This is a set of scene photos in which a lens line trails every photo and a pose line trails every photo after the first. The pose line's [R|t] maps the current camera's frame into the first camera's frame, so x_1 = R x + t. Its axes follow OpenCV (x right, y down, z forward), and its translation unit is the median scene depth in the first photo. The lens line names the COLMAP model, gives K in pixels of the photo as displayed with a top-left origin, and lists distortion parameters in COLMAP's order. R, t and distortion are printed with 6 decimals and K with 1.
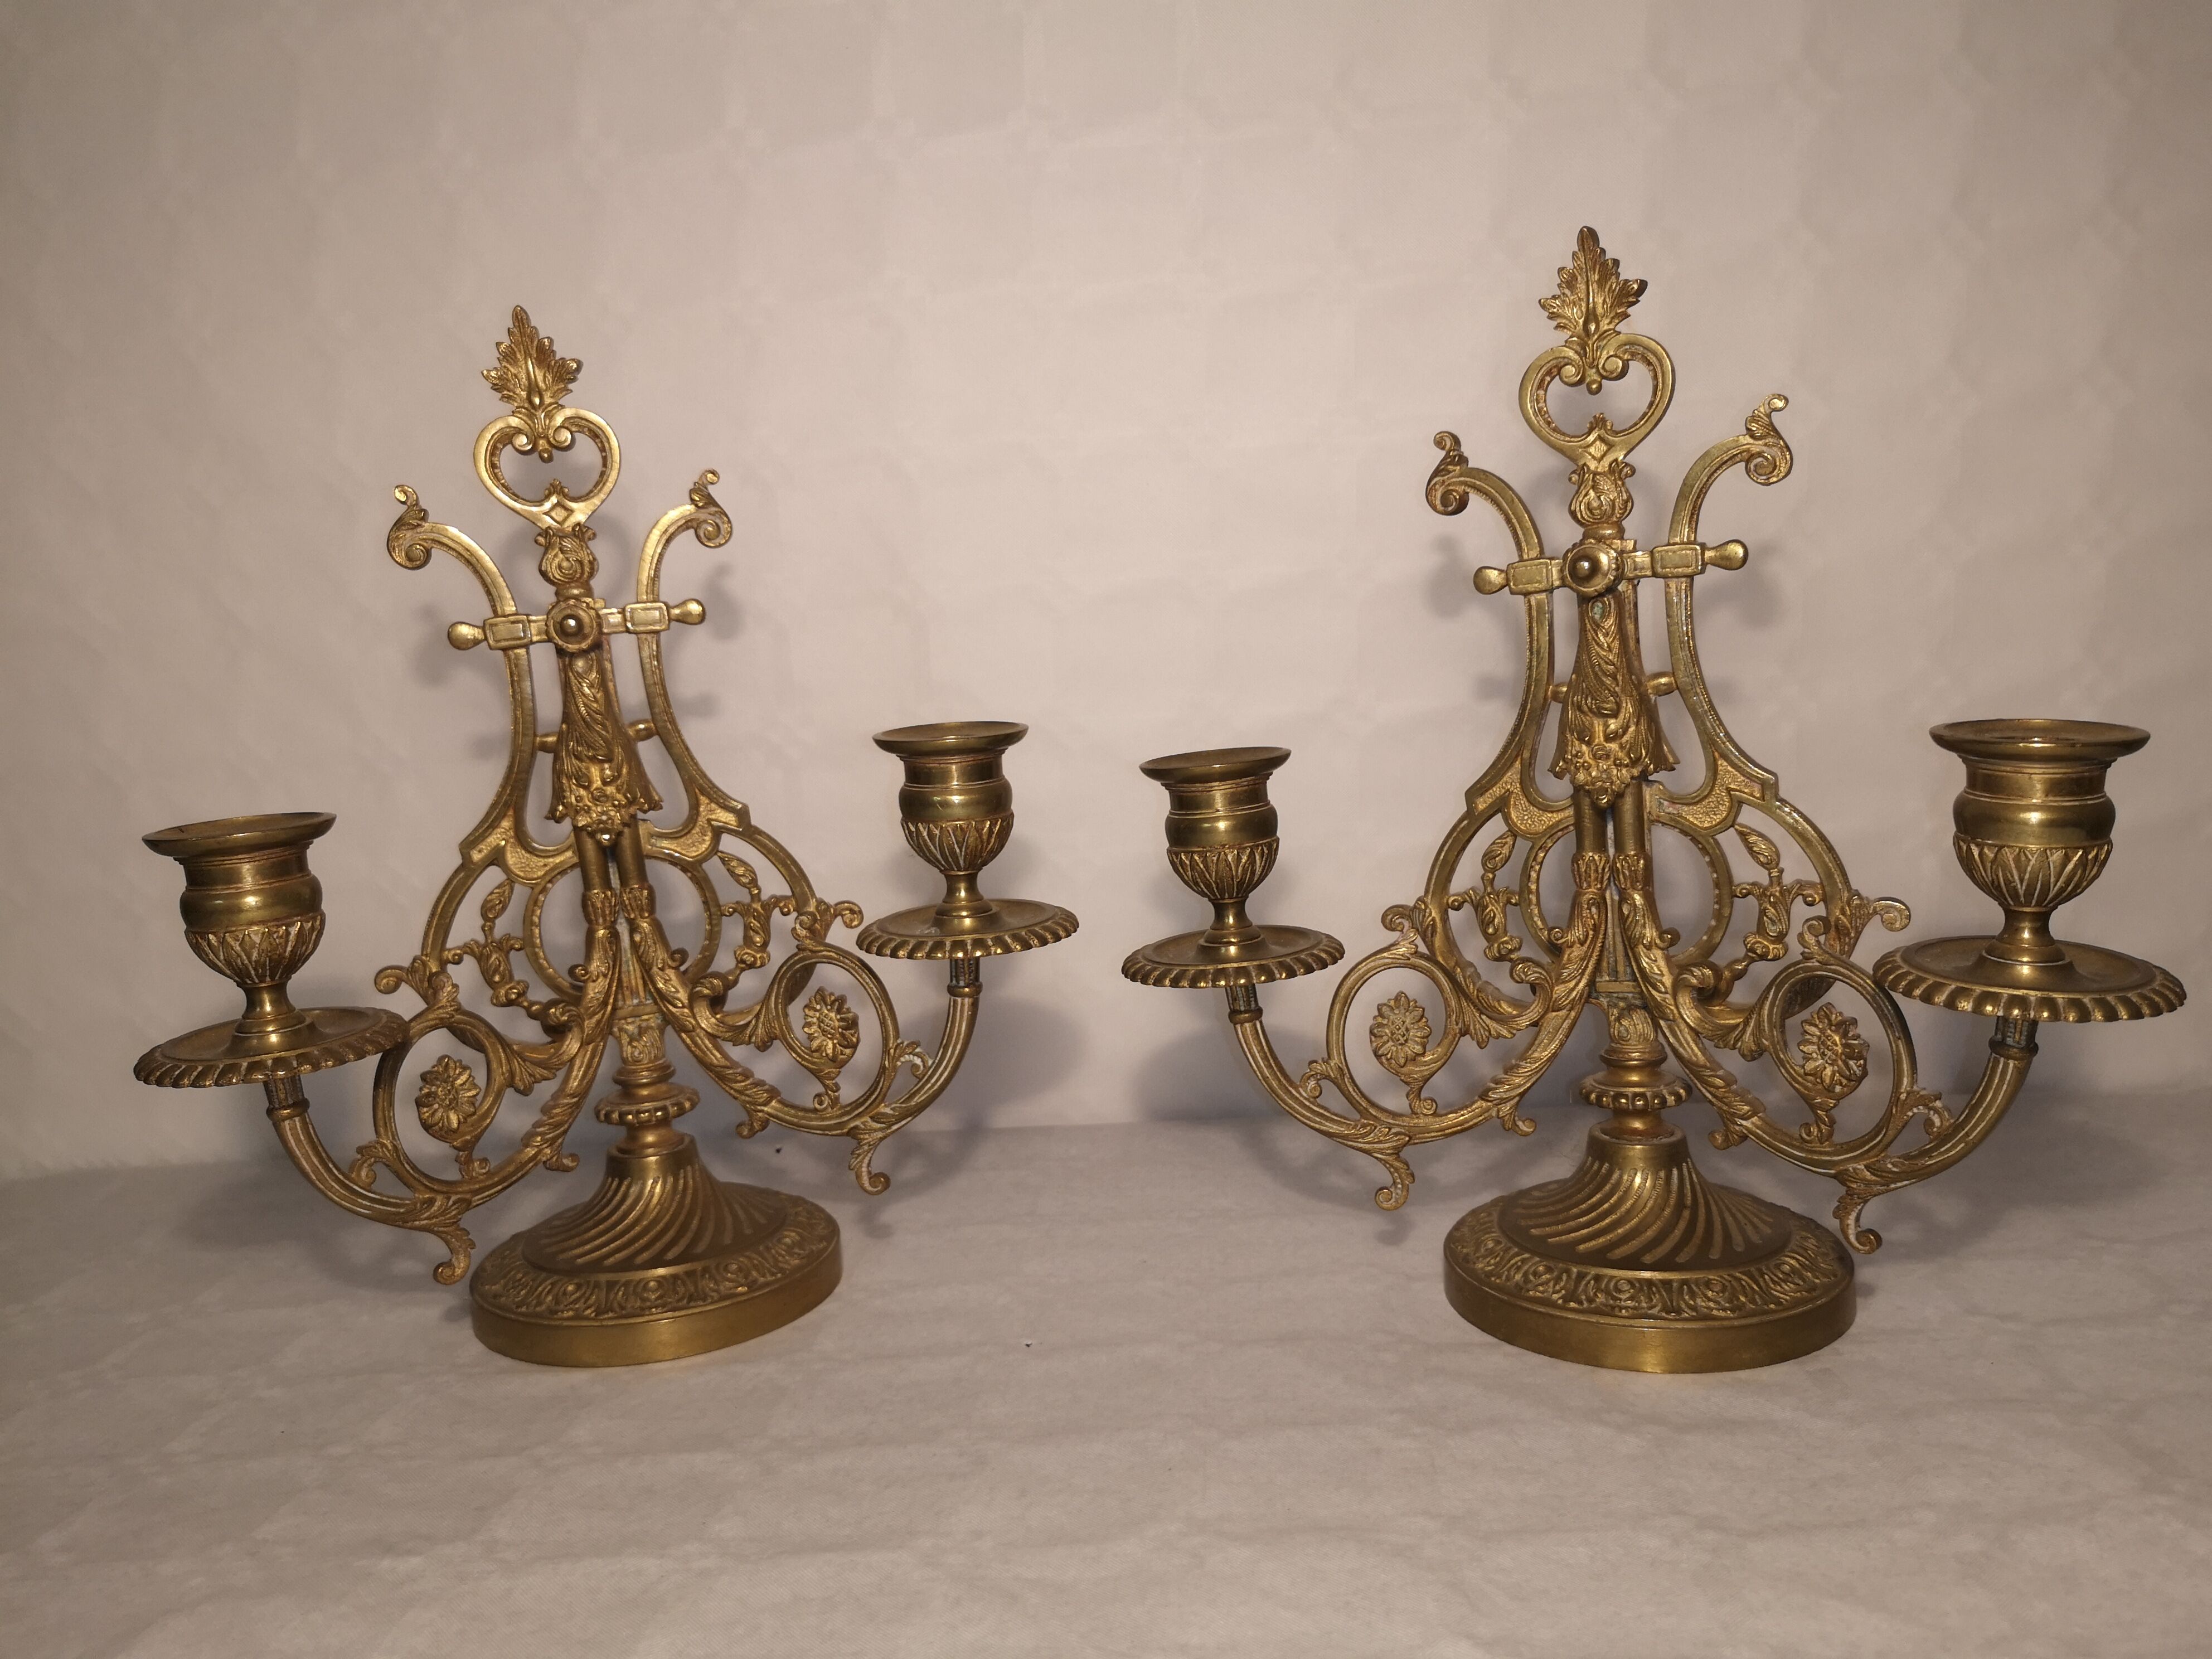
lens RADIAL K [[1763.1, 0, 1114.5], [0, 1763.1, 840.3], [0, 0, 1]] dist [0.082428, -0.083728]
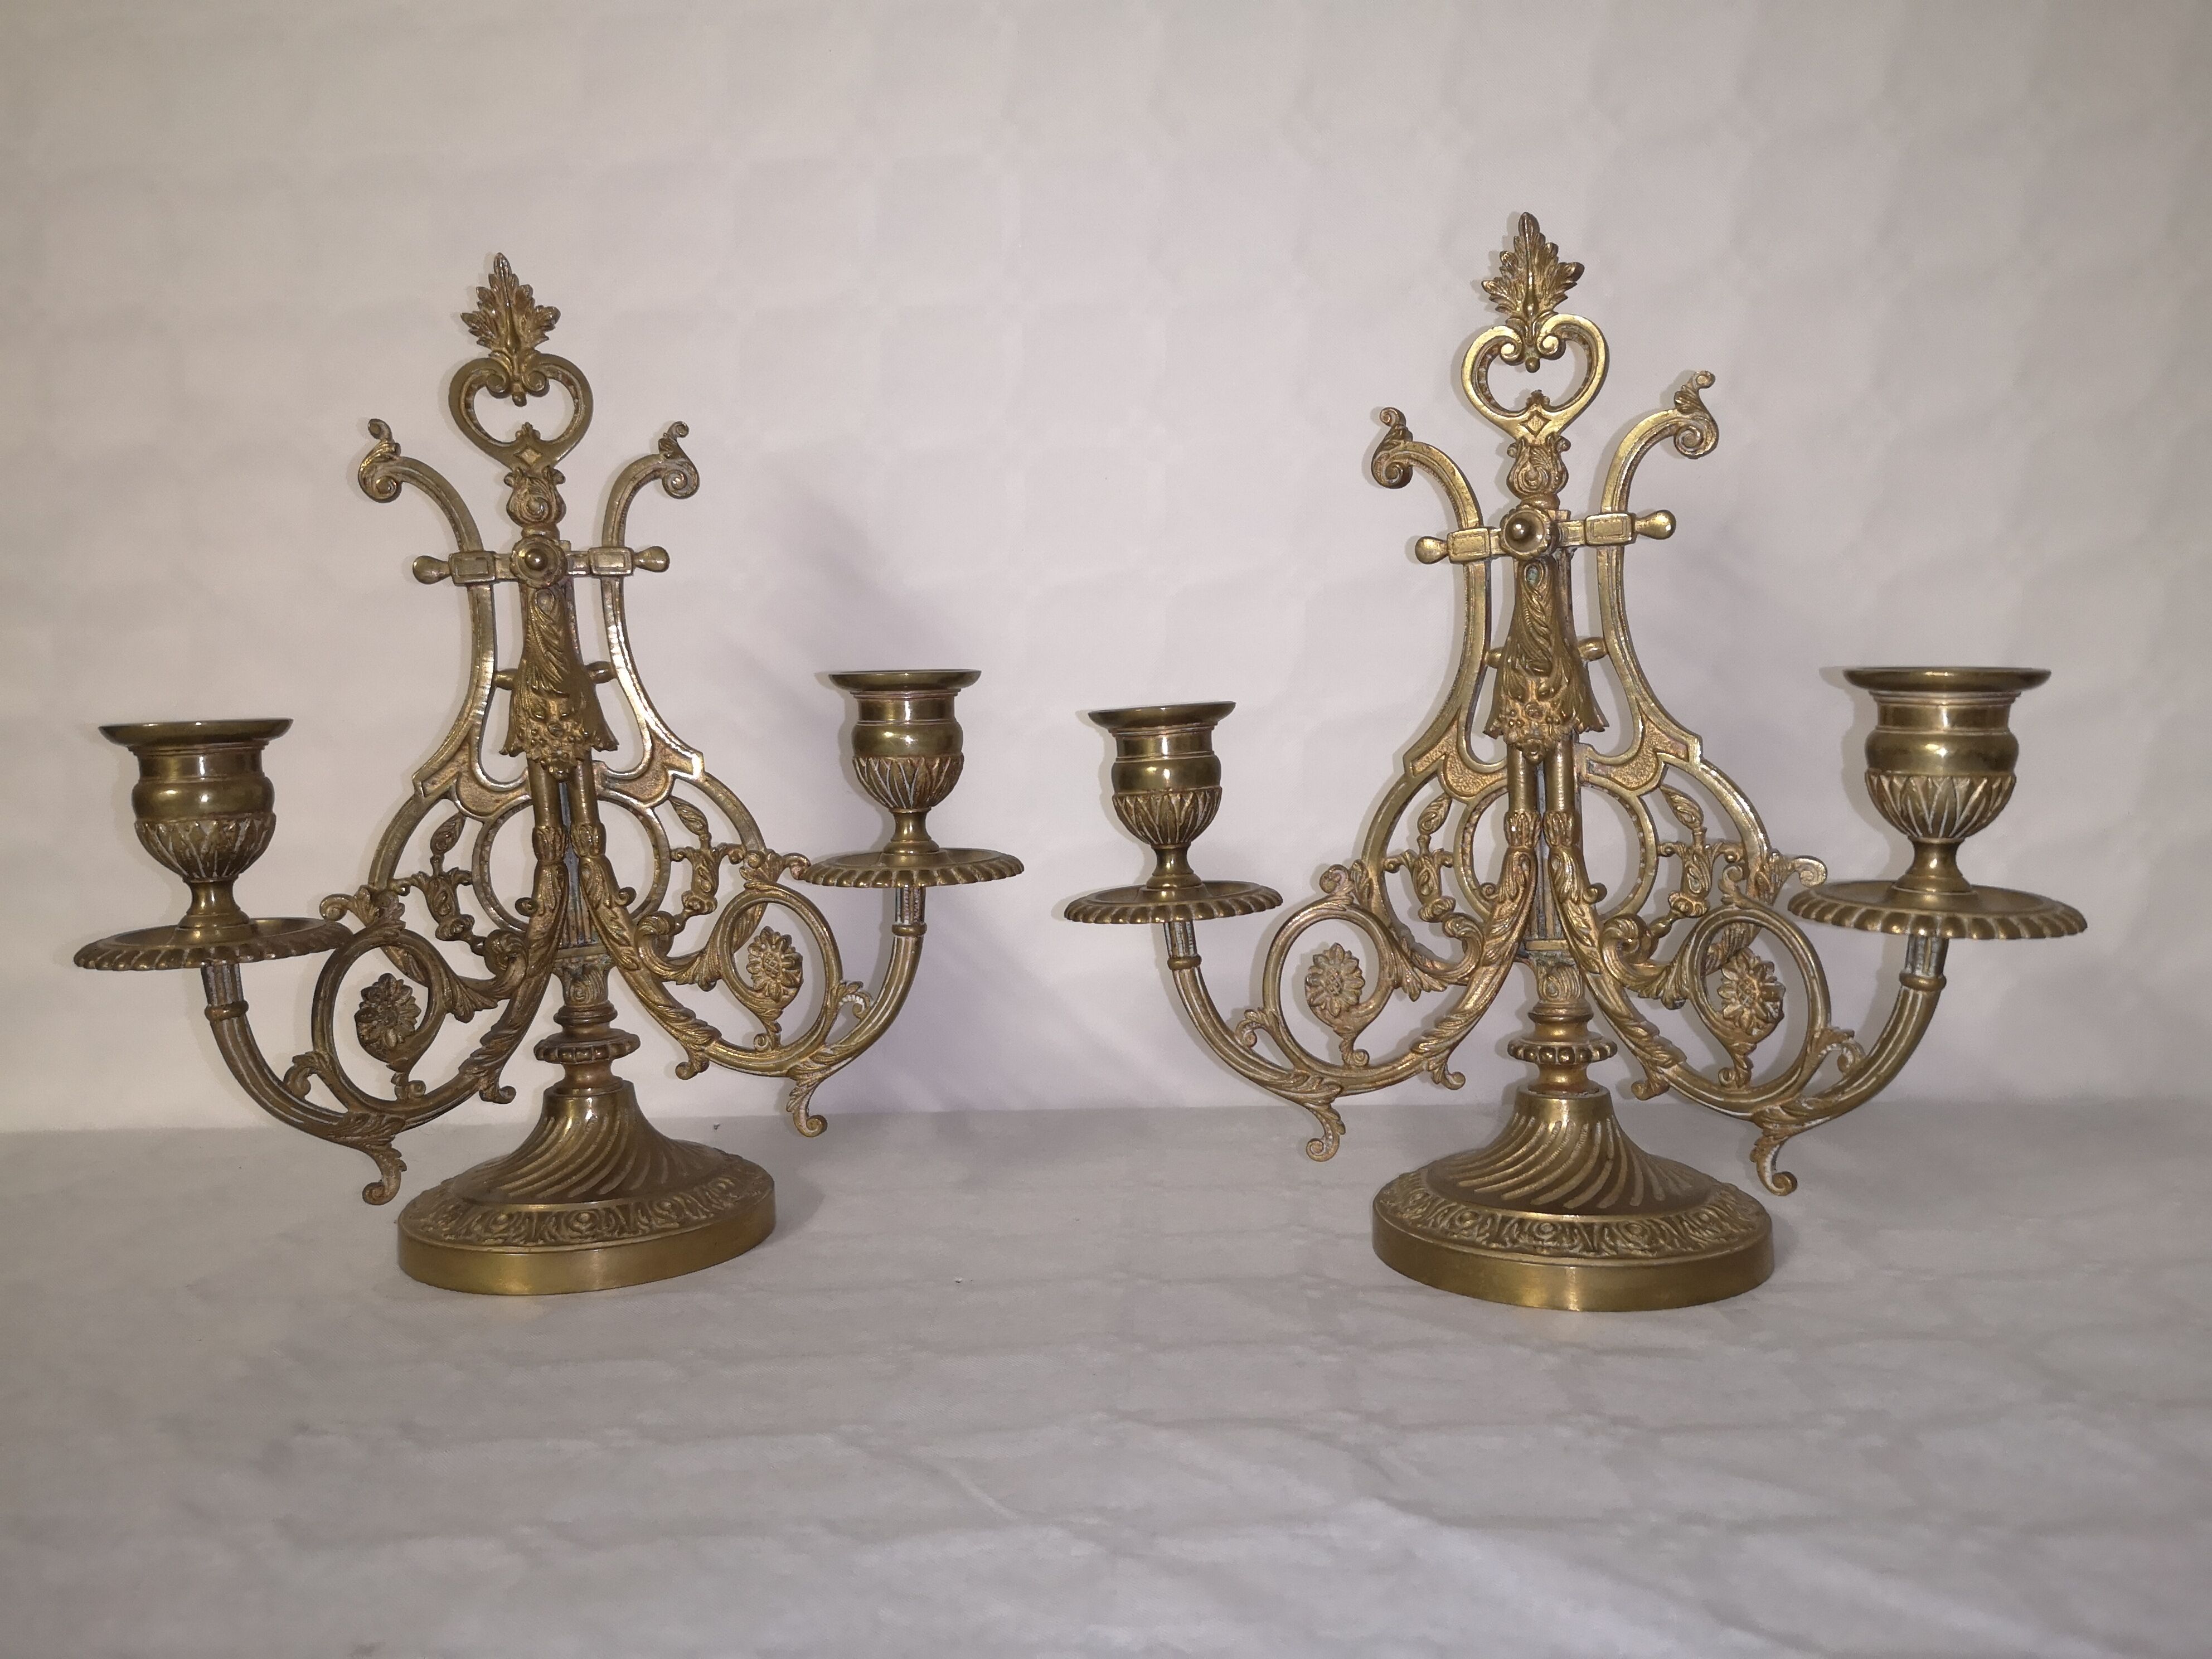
lens RADIAL K [[1763.1, 0, 1111.6], [0, 1763.1, 859.5], [0, 0, 1]] dist [0.082428, -0.083728]
pose [[0.999178, 0.032457, 0.024287, 0.005683], [-0.030783, 0.997320, -0.066374, 0.107478], [-0.026376, 0.065572, 0.997499, -0.017909]]
